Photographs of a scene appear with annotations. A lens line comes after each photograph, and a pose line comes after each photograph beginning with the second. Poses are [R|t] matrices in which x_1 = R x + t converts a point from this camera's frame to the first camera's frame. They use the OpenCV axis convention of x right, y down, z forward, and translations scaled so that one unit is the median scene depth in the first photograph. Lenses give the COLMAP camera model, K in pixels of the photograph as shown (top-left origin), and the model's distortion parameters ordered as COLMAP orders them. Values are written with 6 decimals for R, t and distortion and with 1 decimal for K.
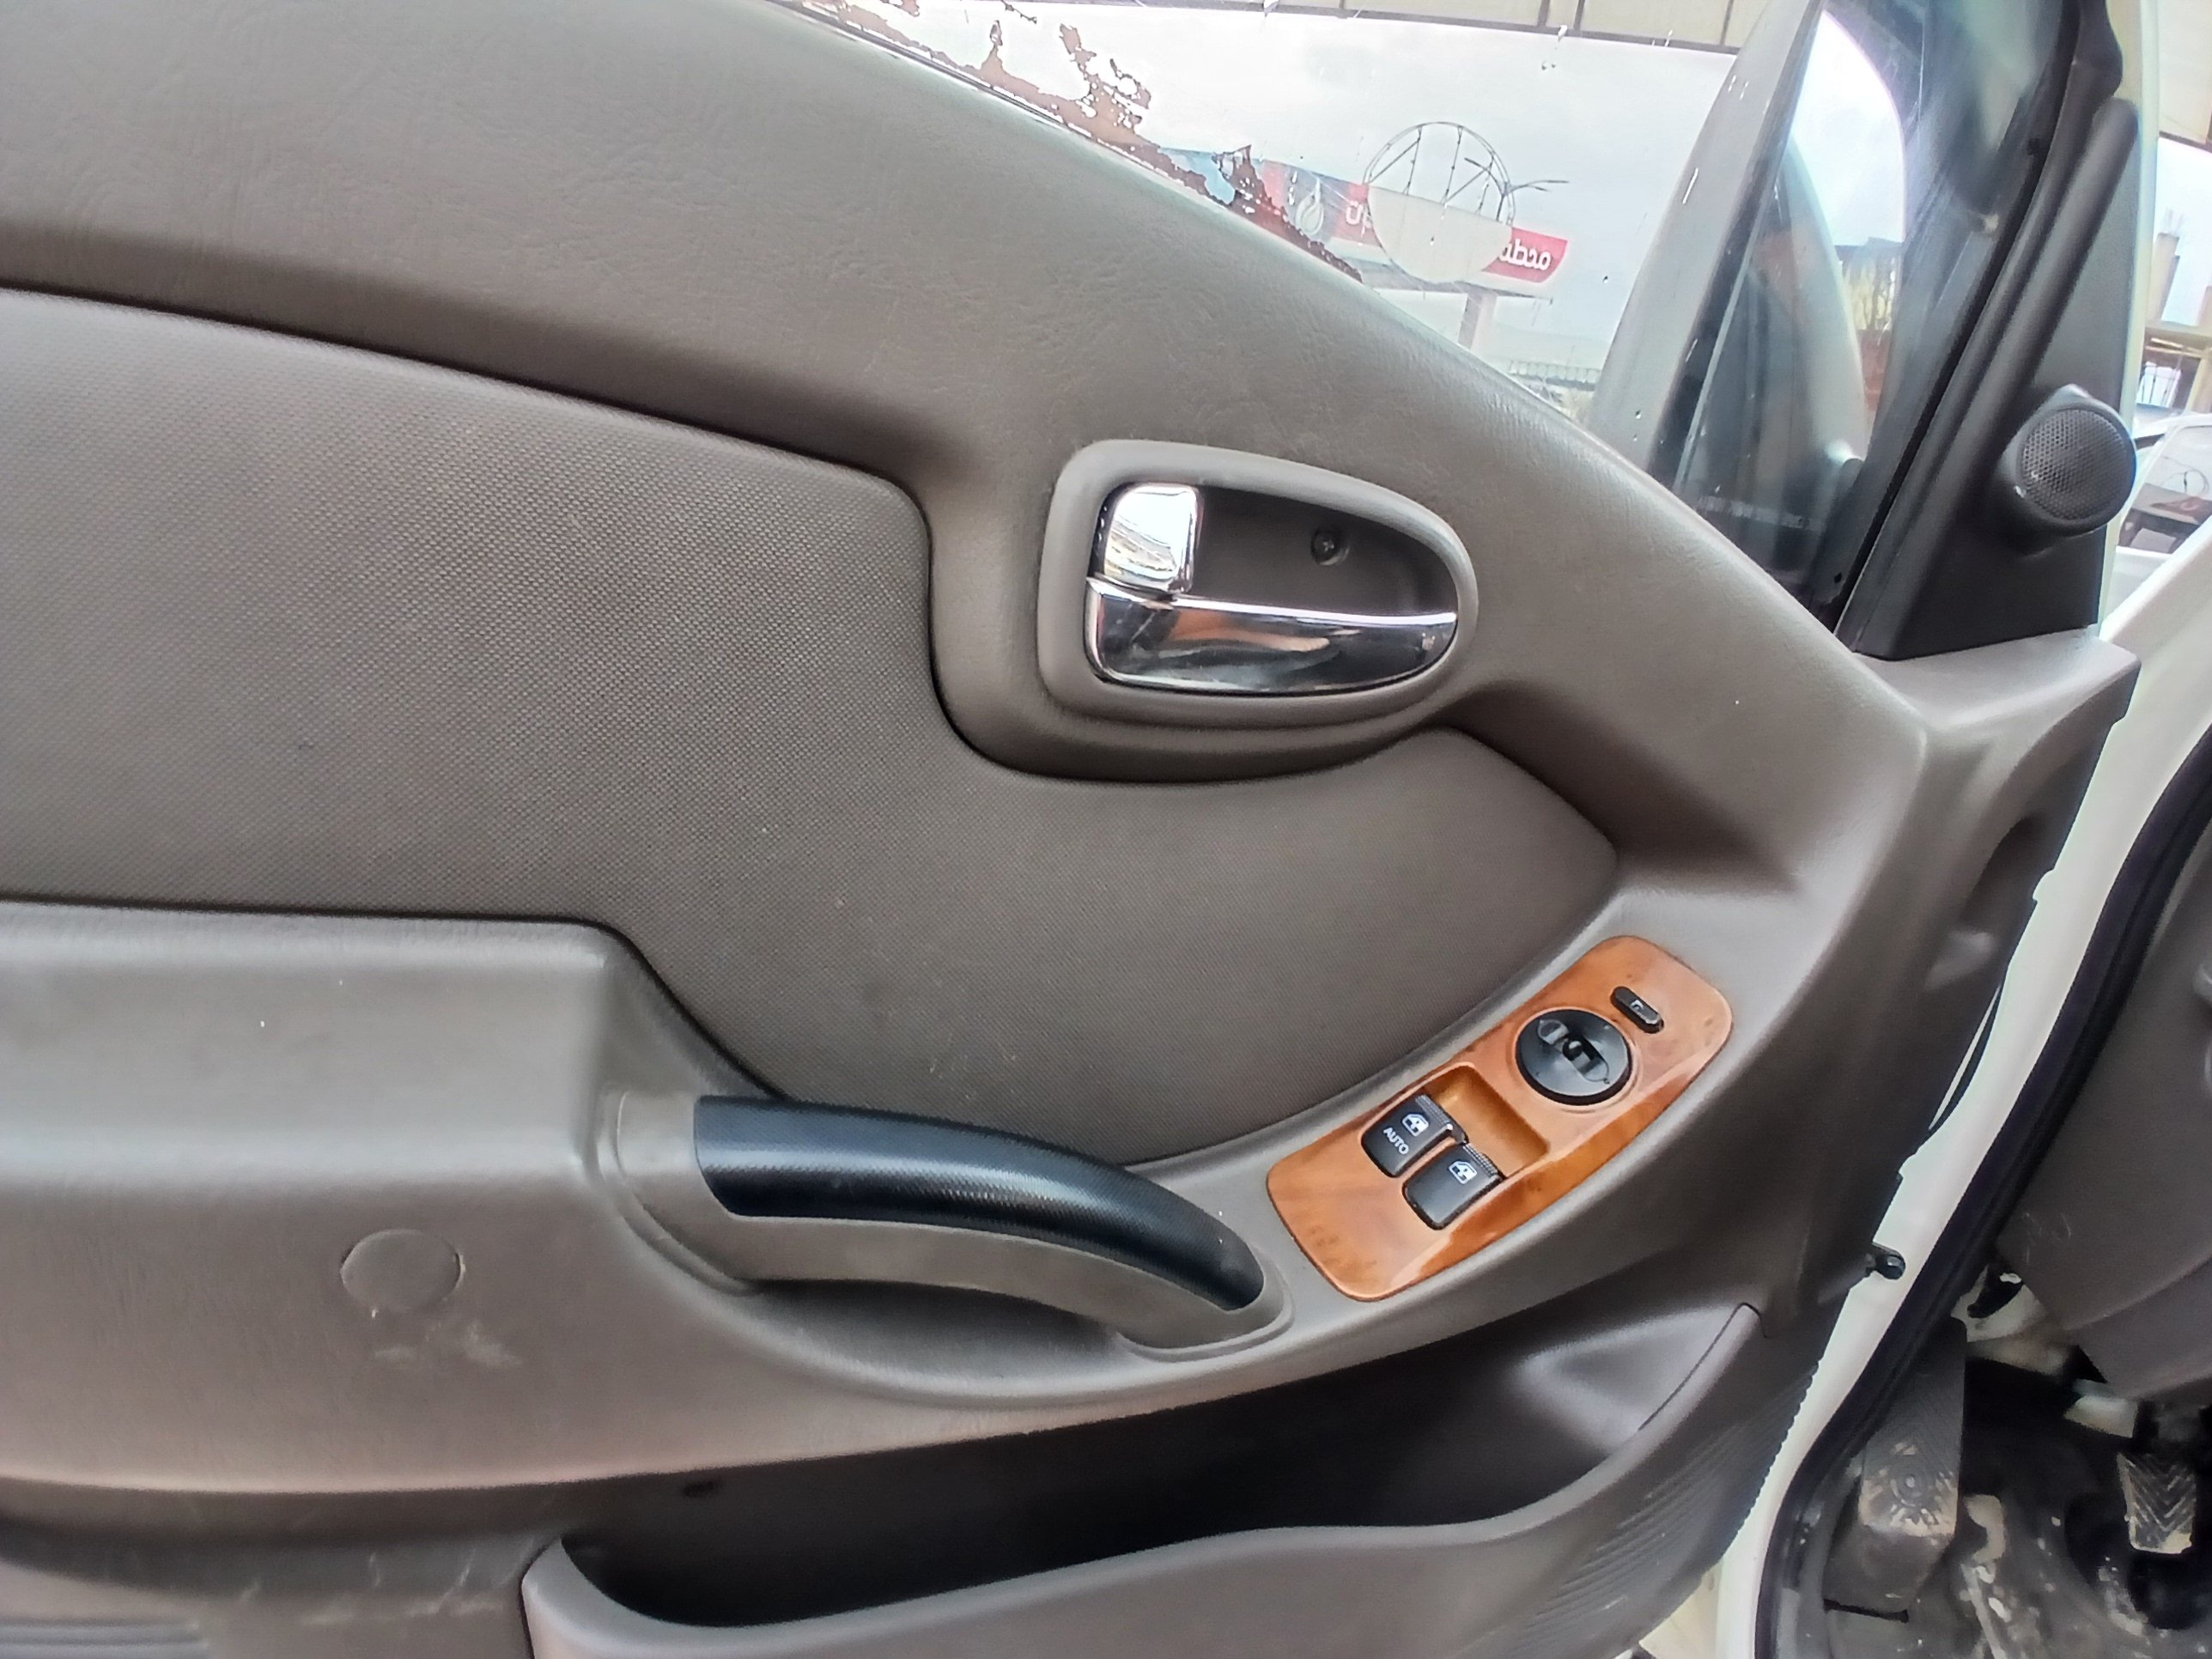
lens RADIAL K [[1179.4, 0, 1106.0], [0, 1179.4, 829.5], [0, 0, 1]] dist [-0.048583, -0.020297]
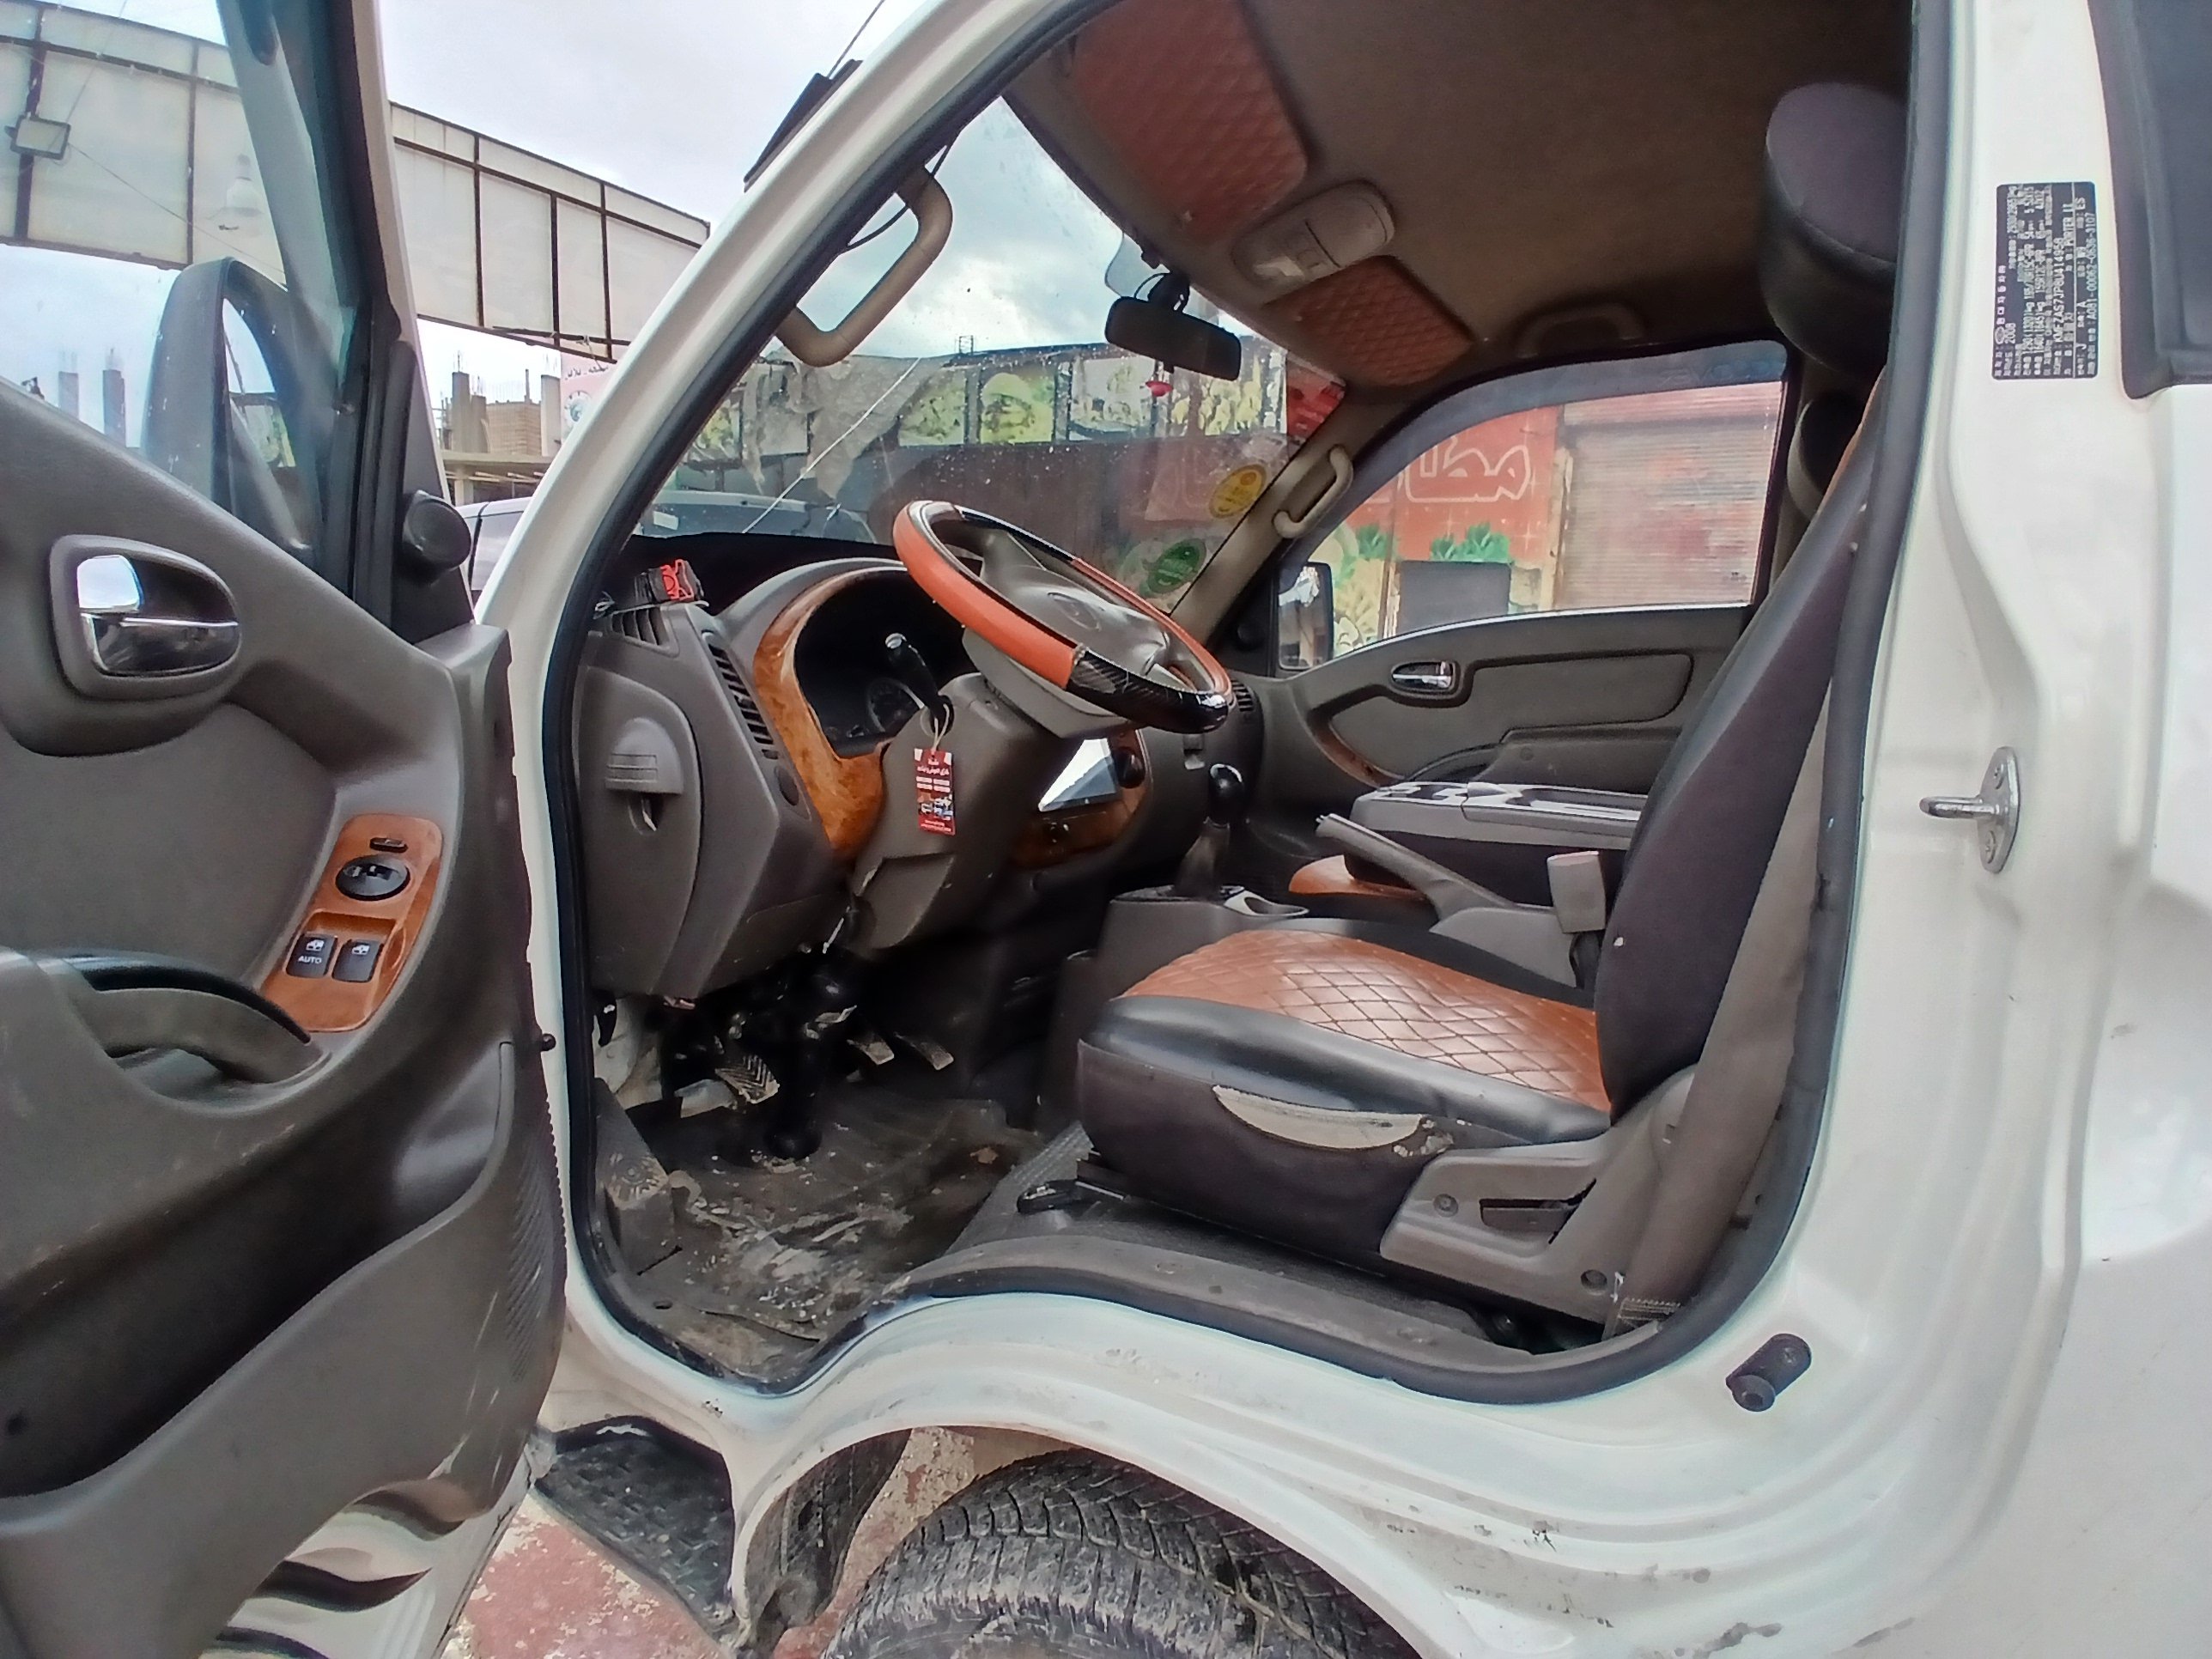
lens RADIAL K [[1123.0, 0, 1106.0], [0, 1123.0, 829.5], [0, 0, 1]] dist [-0.001641, -0.044533]
pose [[0.240963, -0.296541, 0.924121, -0.760744], [0.396860, 0.899040, 0.185012, 0.232475], [-0.885685, 0.322166, 0.334321, -0.484208]]
